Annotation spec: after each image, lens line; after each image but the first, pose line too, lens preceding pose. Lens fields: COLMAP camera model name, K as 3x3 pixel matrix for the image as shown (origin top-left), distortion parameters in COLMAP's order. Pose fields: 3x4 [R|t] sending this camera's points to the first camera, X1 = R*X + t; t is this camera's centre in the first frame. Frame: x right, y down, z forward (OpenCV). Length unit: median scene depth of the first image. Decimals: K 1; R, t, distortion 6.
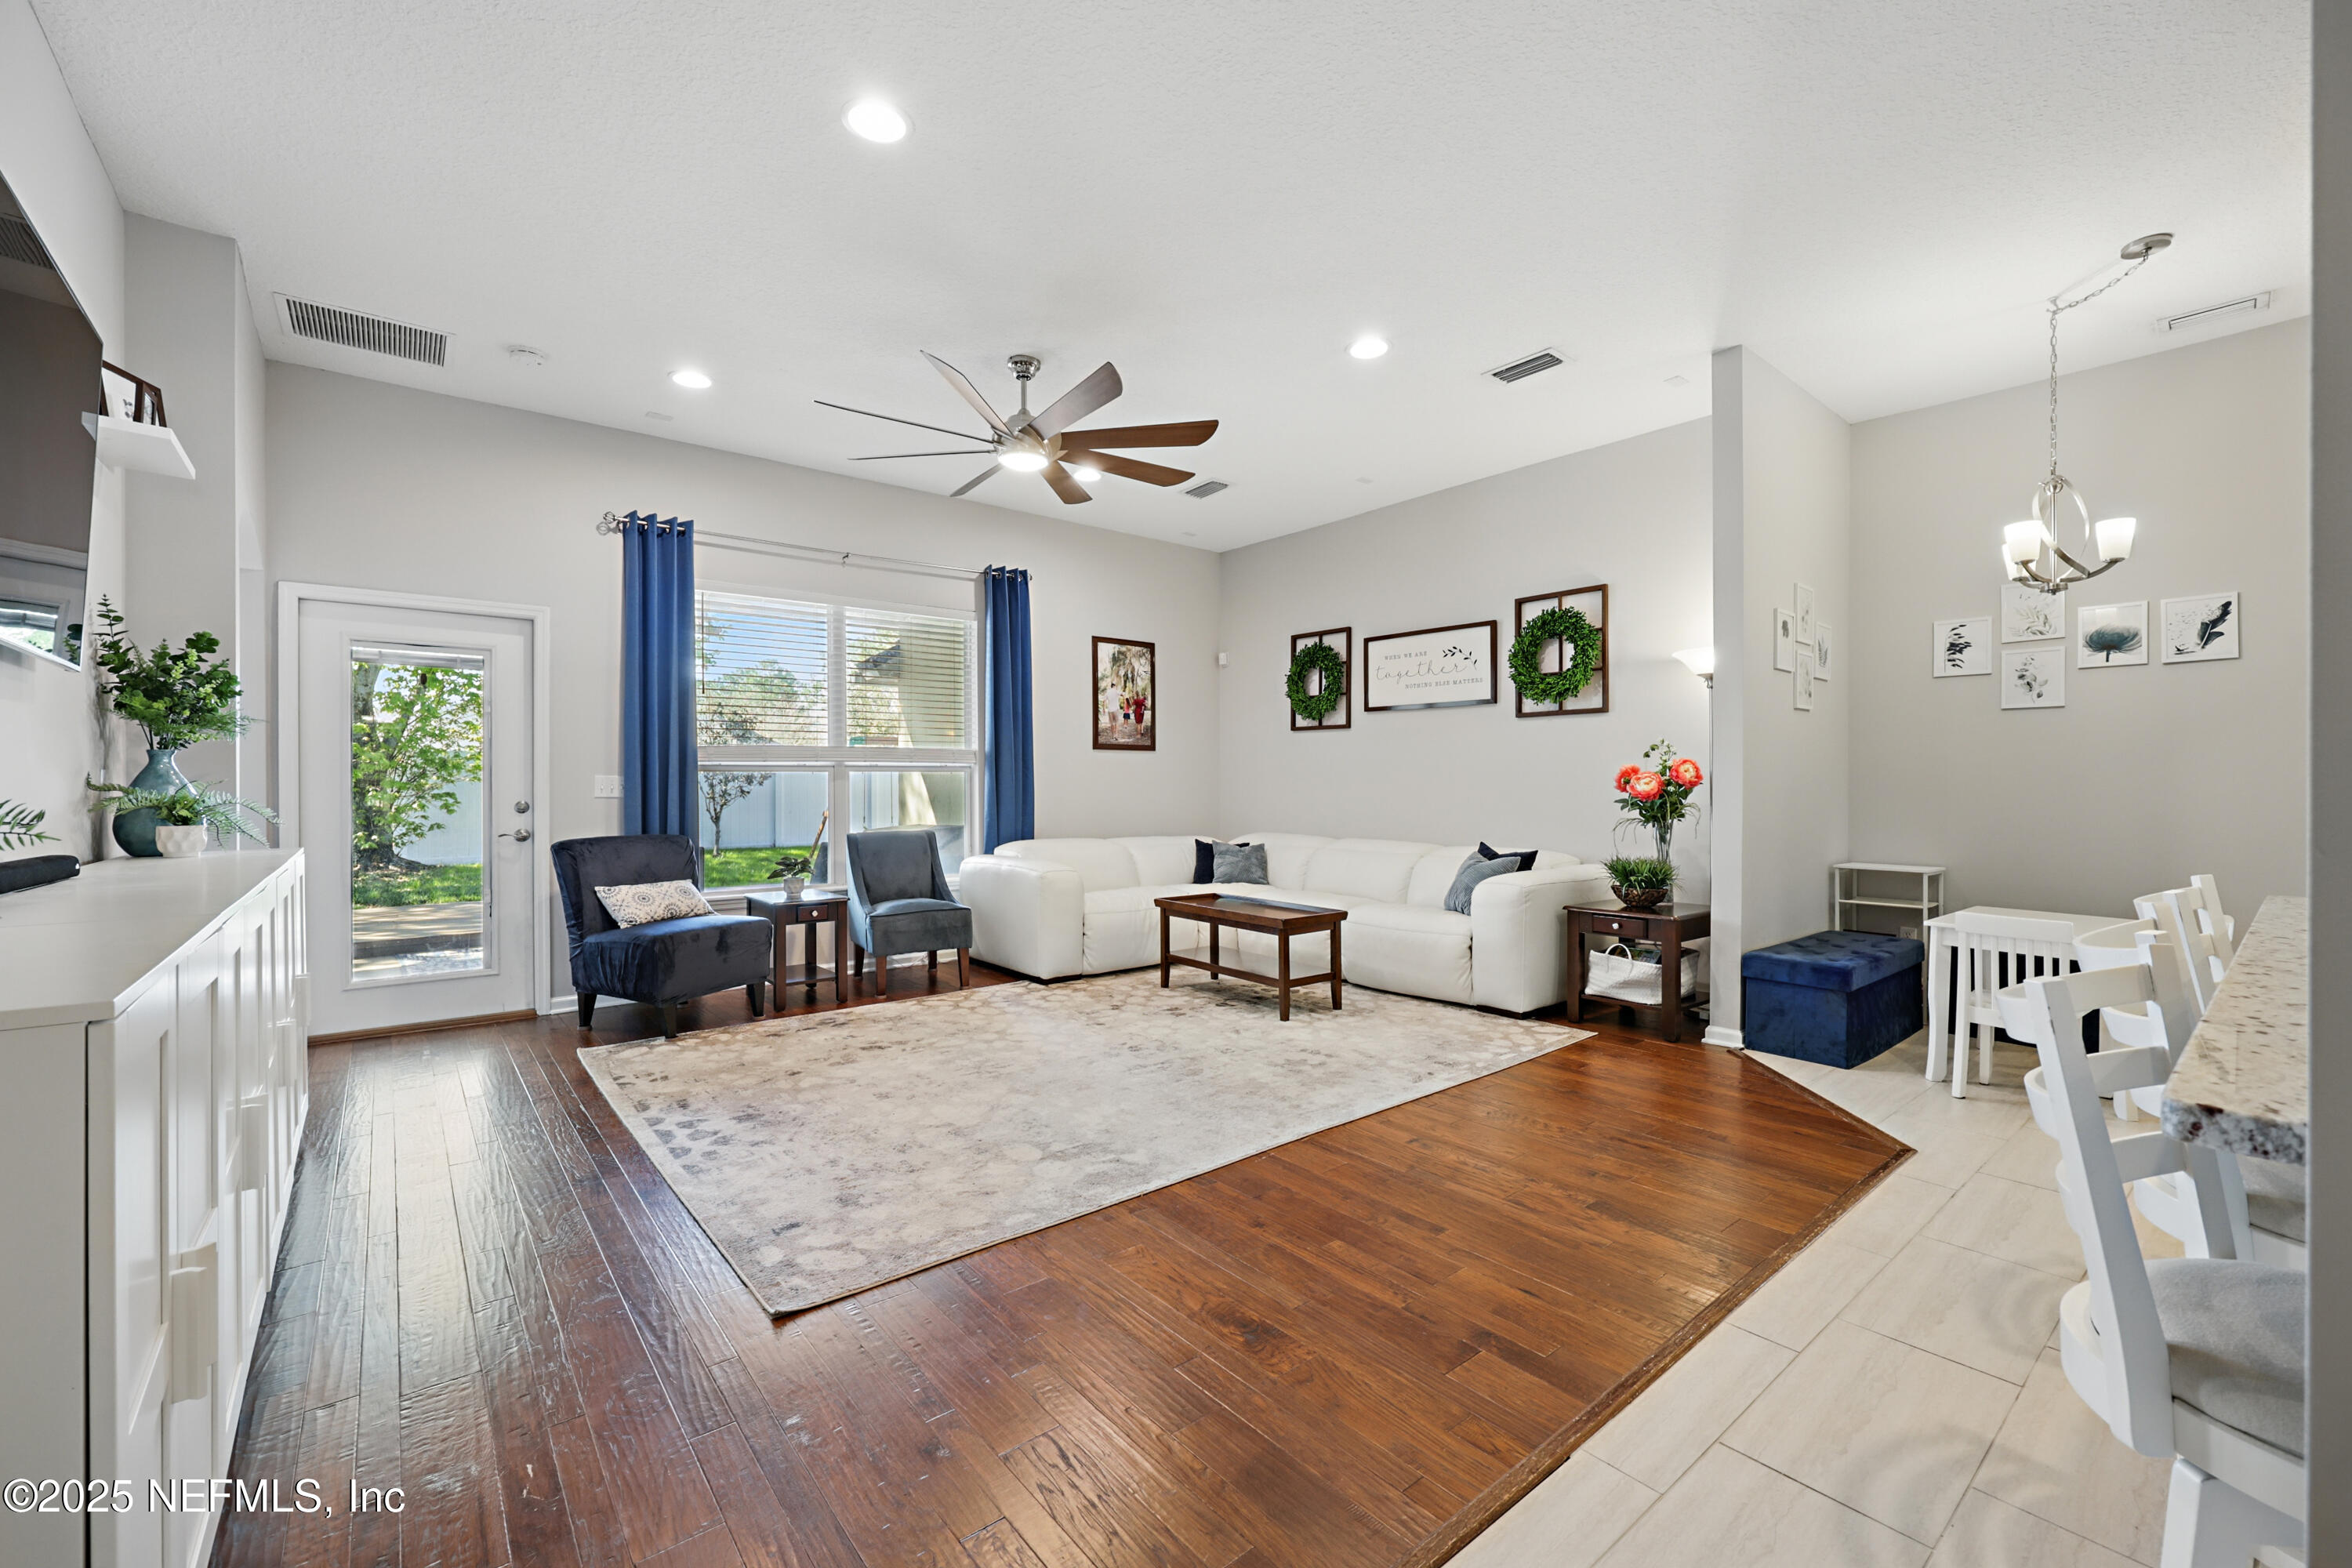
lens RADIAL K [[963.1, 0, 1169.8], [0, 963.1, 779.4], [0, 0, 1]] dist [0.001653, 0.000173]
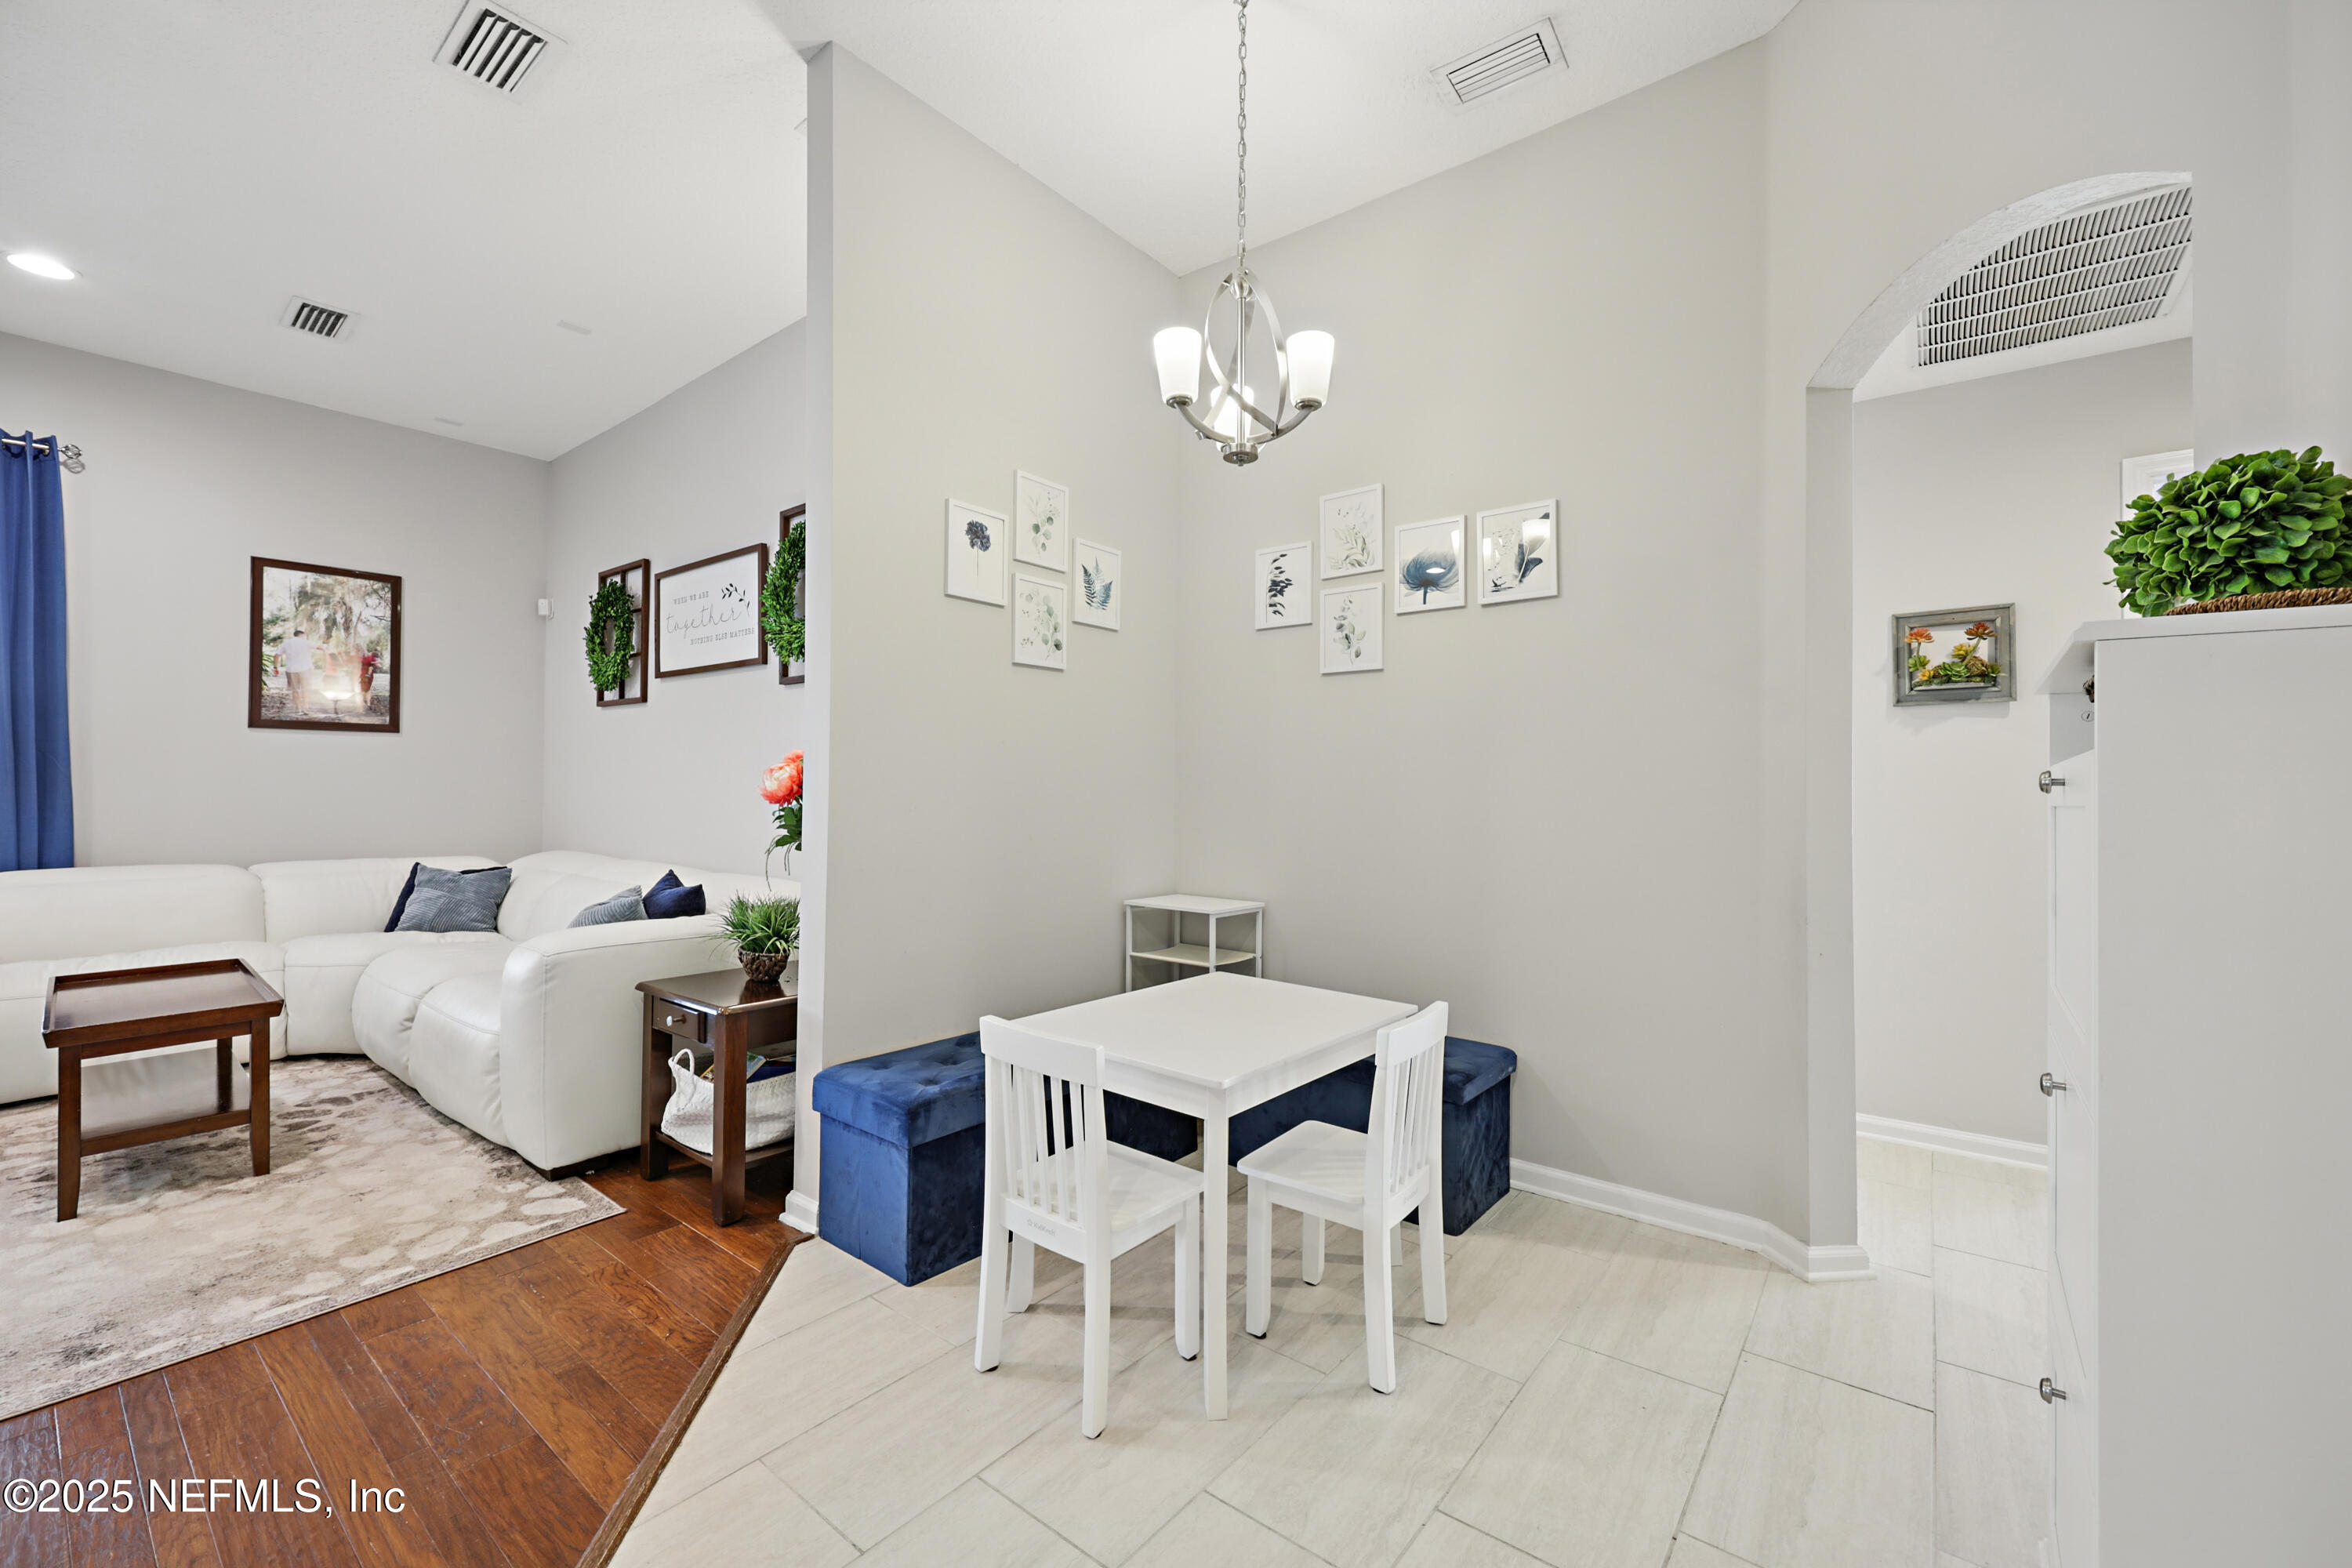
lens RADIAL K [[963.1, 0, 1168.7], [0, 963.1, 764.4], [0, 0, 1]] dist [0.001653, 0.000173]
pose [[0.978555, 0.007441, 0.205851, 0.617862], [-0.003898, 0.999837, -0.017609, 0.004556], [-0.205948, 0.016429, 0.978425, 0.348617]]
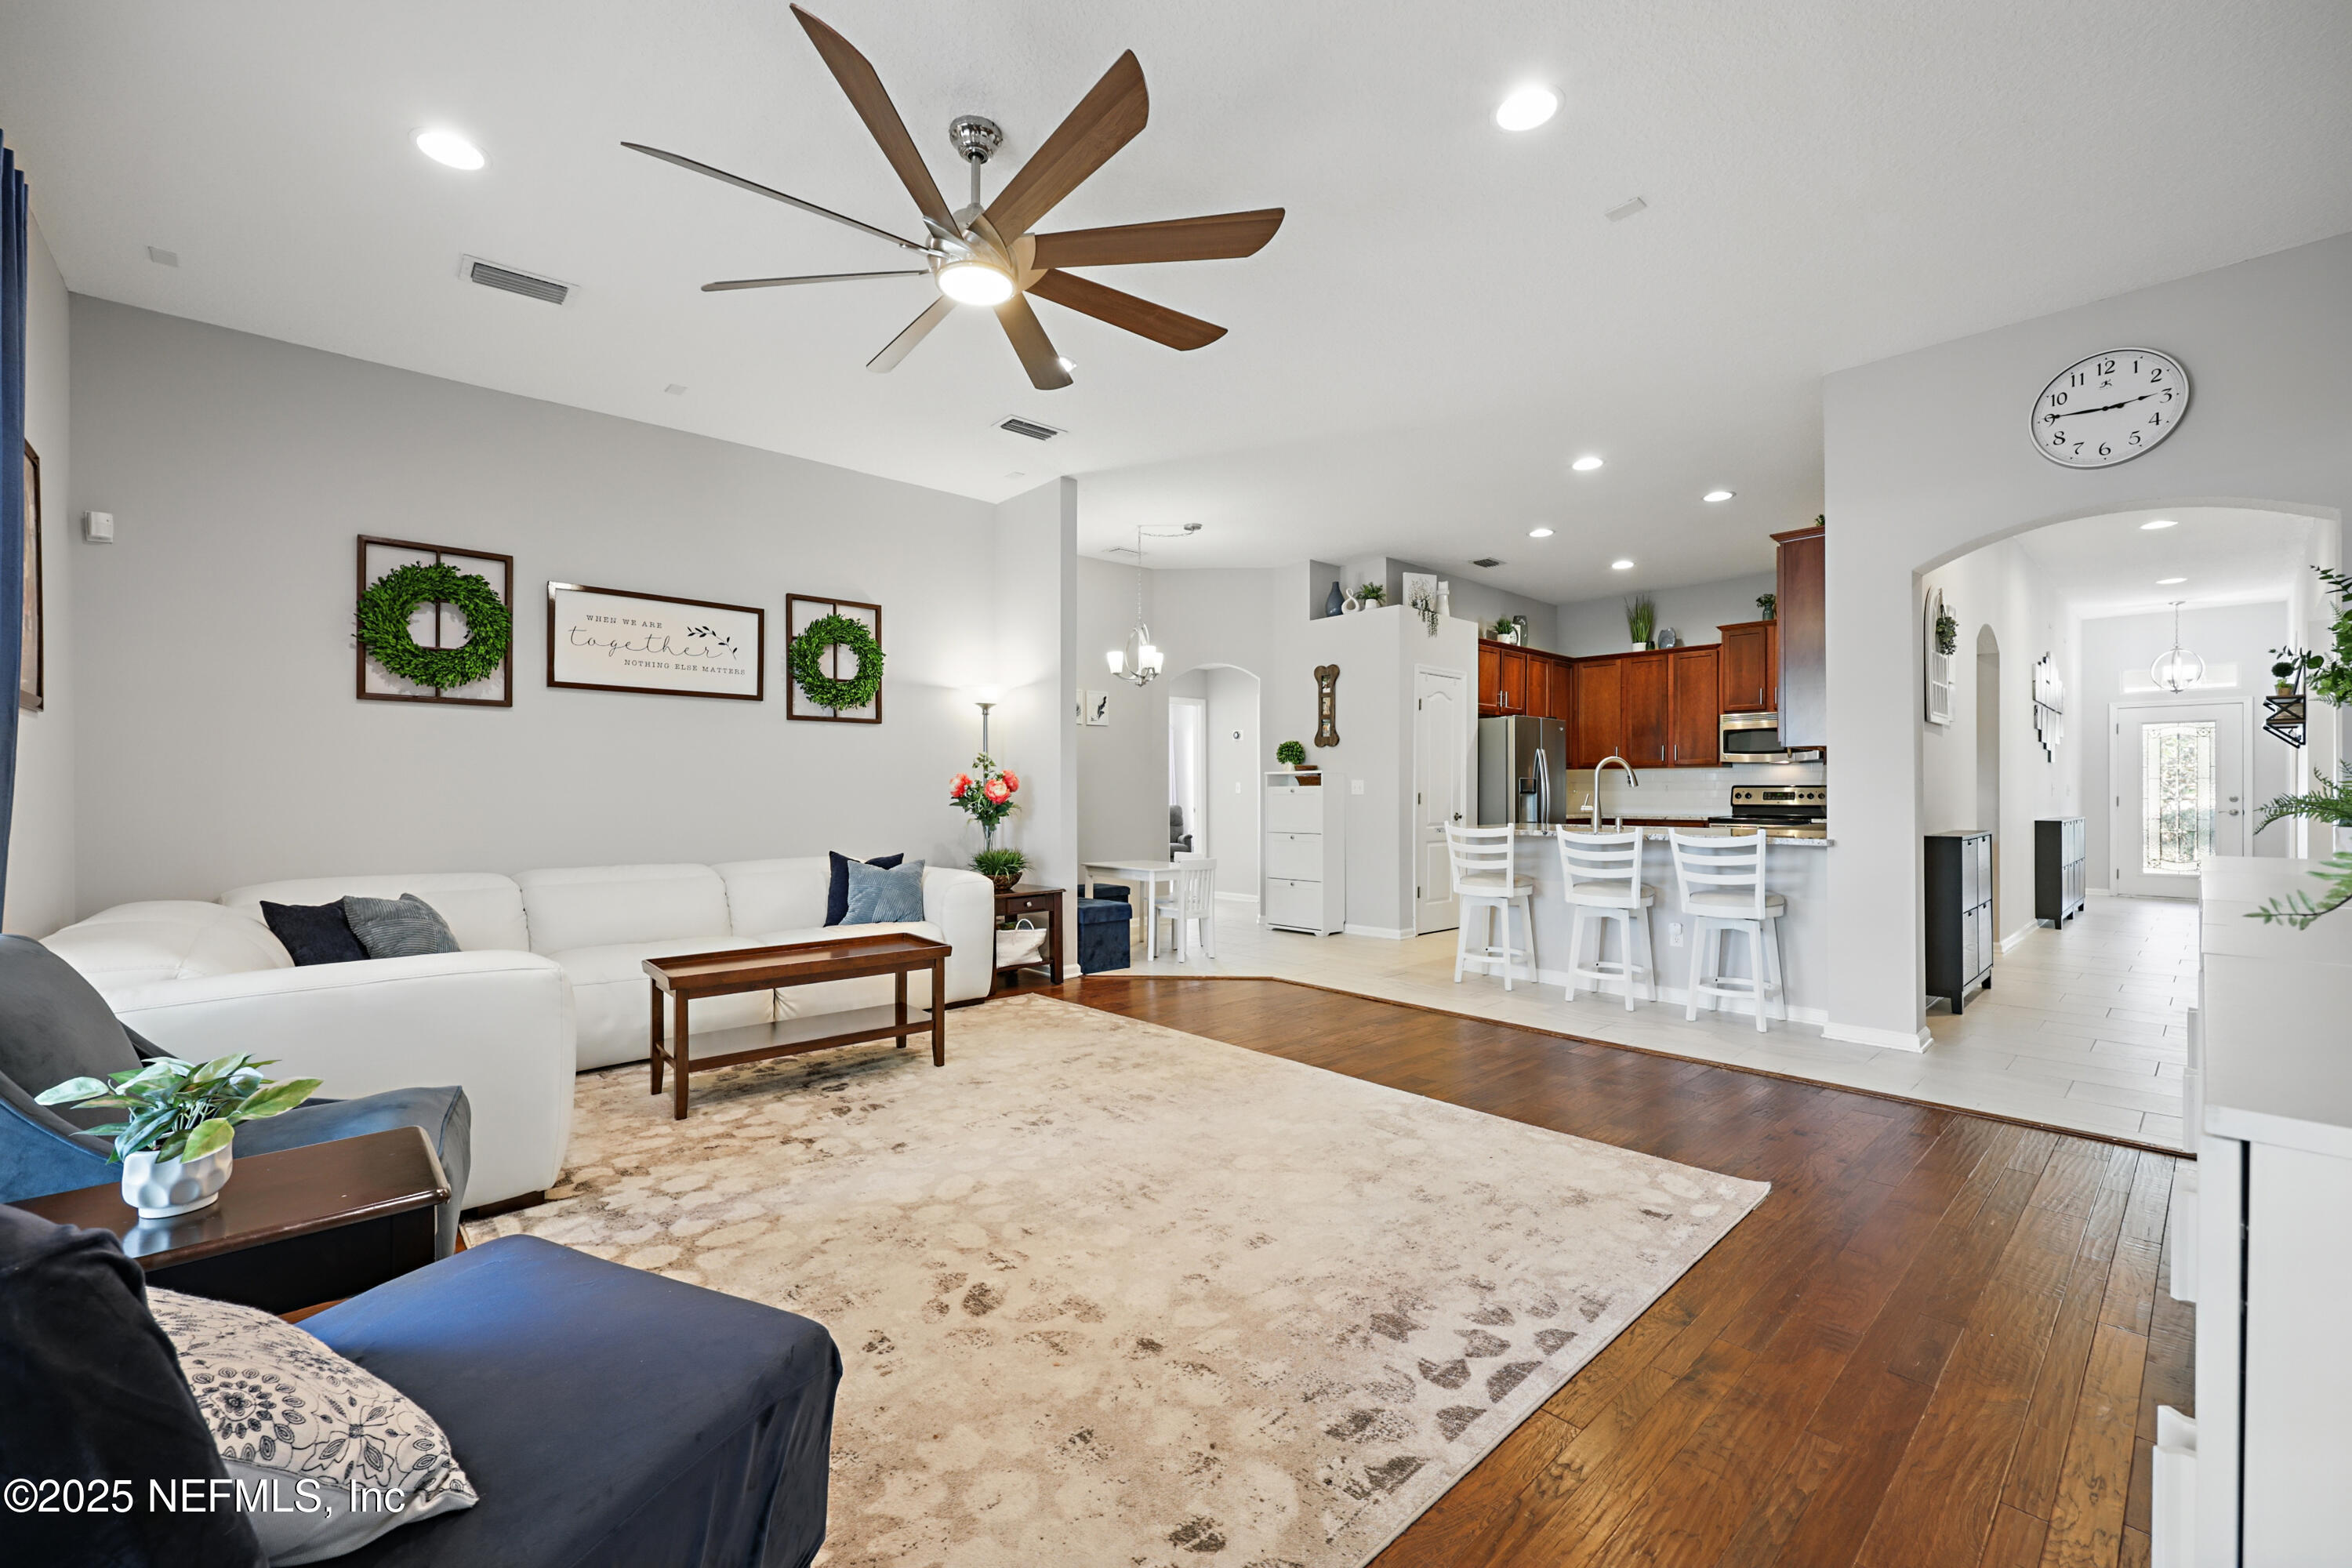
lens RADIAL K [[963.1, 0, 1177.0], [0, 963.1, 786.4], [0, 0, 1]] dist [0.001653, 0.000173]
pose [[-0.058868, 0.007442, 0.998238, -0.761132], [-0.003700, 0.999964, -0.007673, 0.008645], [-0.998259, -0.004145, -0.058838, 0.854656]]
